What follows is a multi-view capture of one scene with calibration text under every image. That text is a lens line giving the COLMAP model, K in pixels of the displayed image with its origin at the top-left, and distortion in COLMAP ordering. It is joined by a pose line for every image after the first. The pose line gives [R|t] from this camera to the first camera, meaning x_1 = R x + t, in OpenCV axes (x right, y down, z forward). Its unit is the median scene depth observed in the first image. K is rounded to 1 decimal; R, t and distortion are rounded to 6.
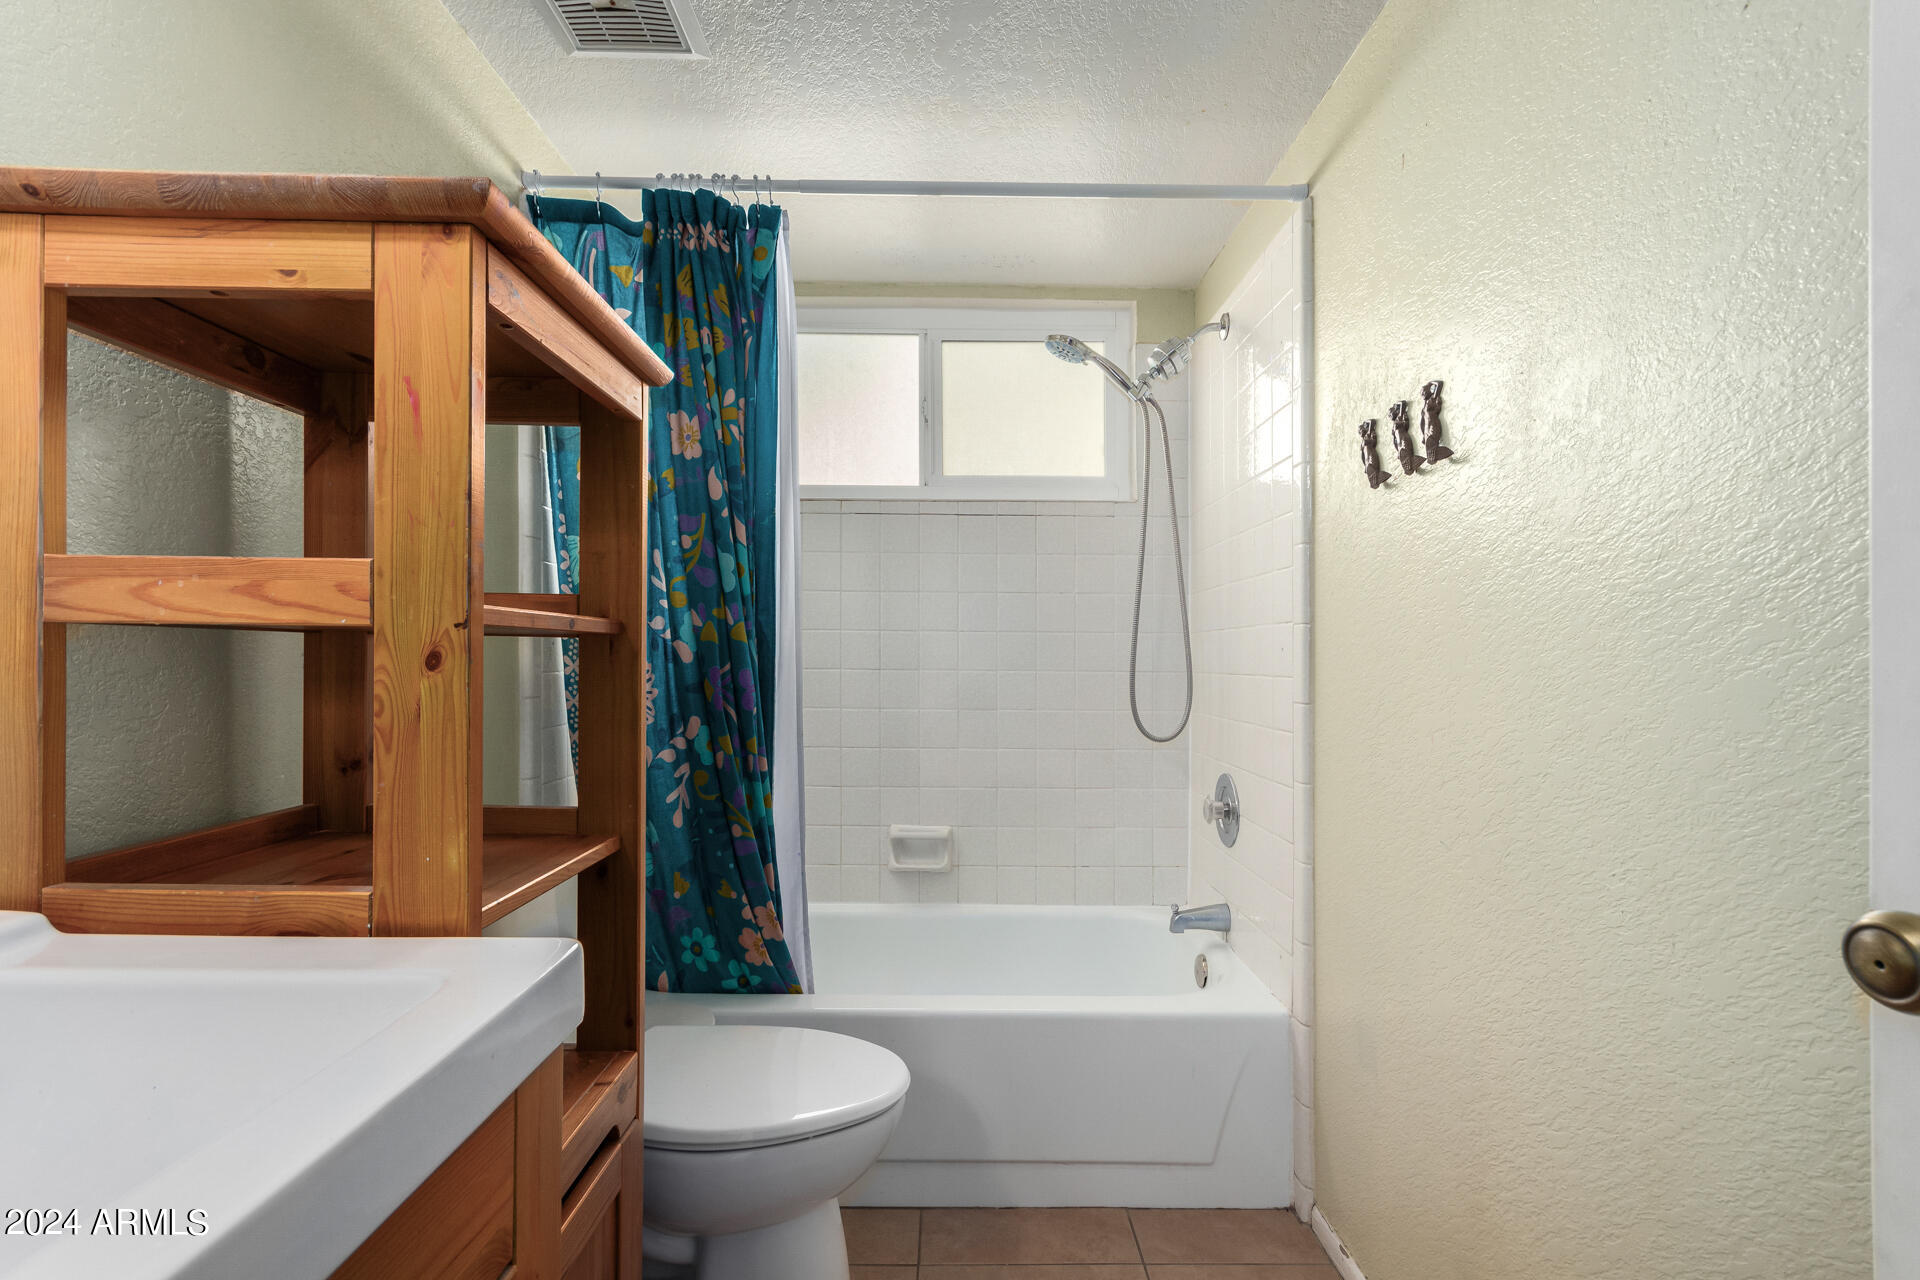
lens RADIAL K [[884.2, 0, 961.7], [0, 884.2, 651.8], [0, 0, 1]] dist [0.002178, 0.000435]
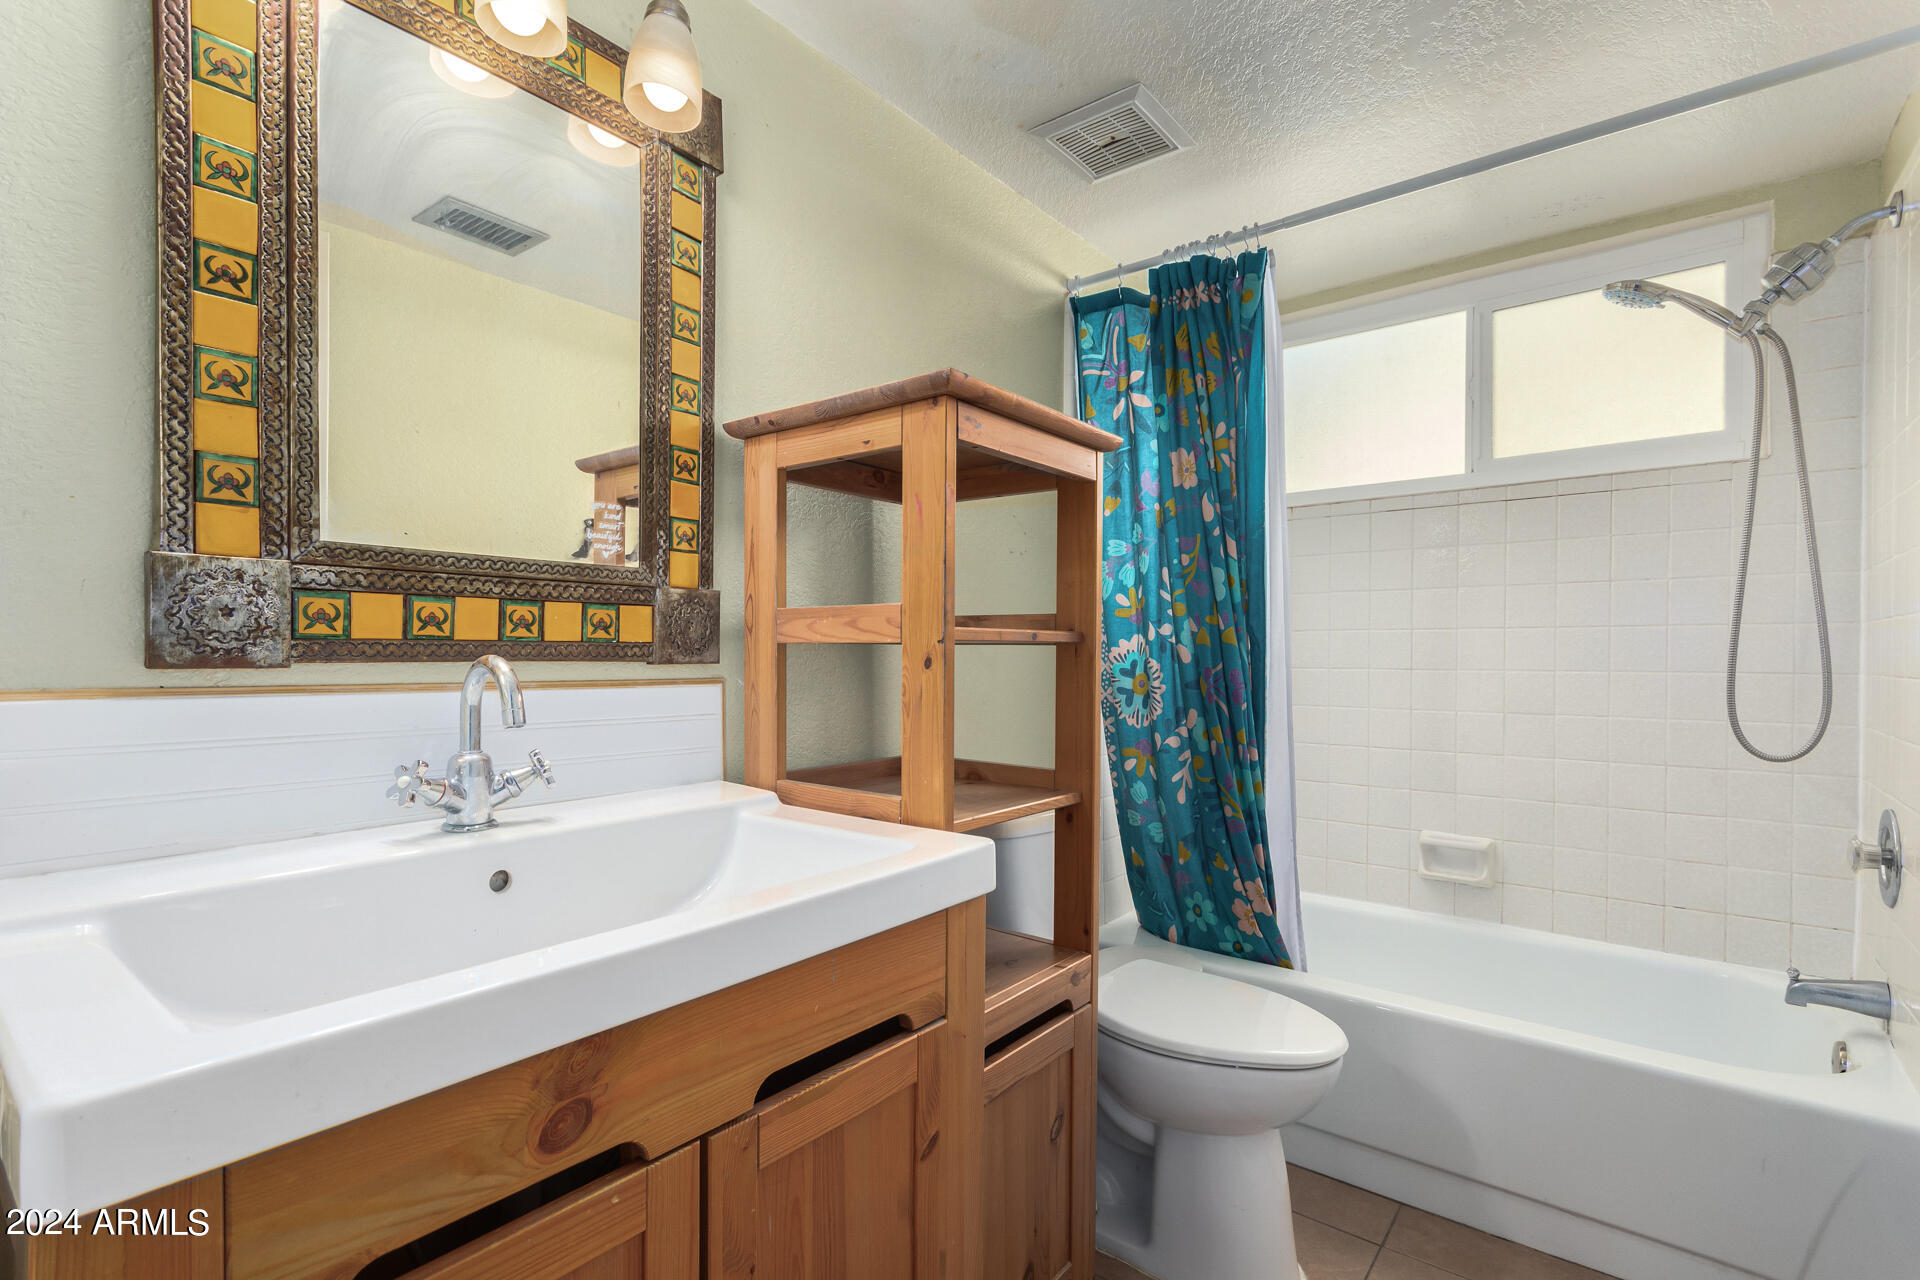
lens RADIAL K [[884.2, 0, 956.8], [0, 884.2, 641.4], [0, 0, 1]] dist [0.002178, 0.000435]
pose [[0.775497, -0.017040, -0.631122, 0.189241], [0.010114, 0.999843, -0.014567, -0.002214], [0.631271, 0.004913, 0.775547, -0.096920]]
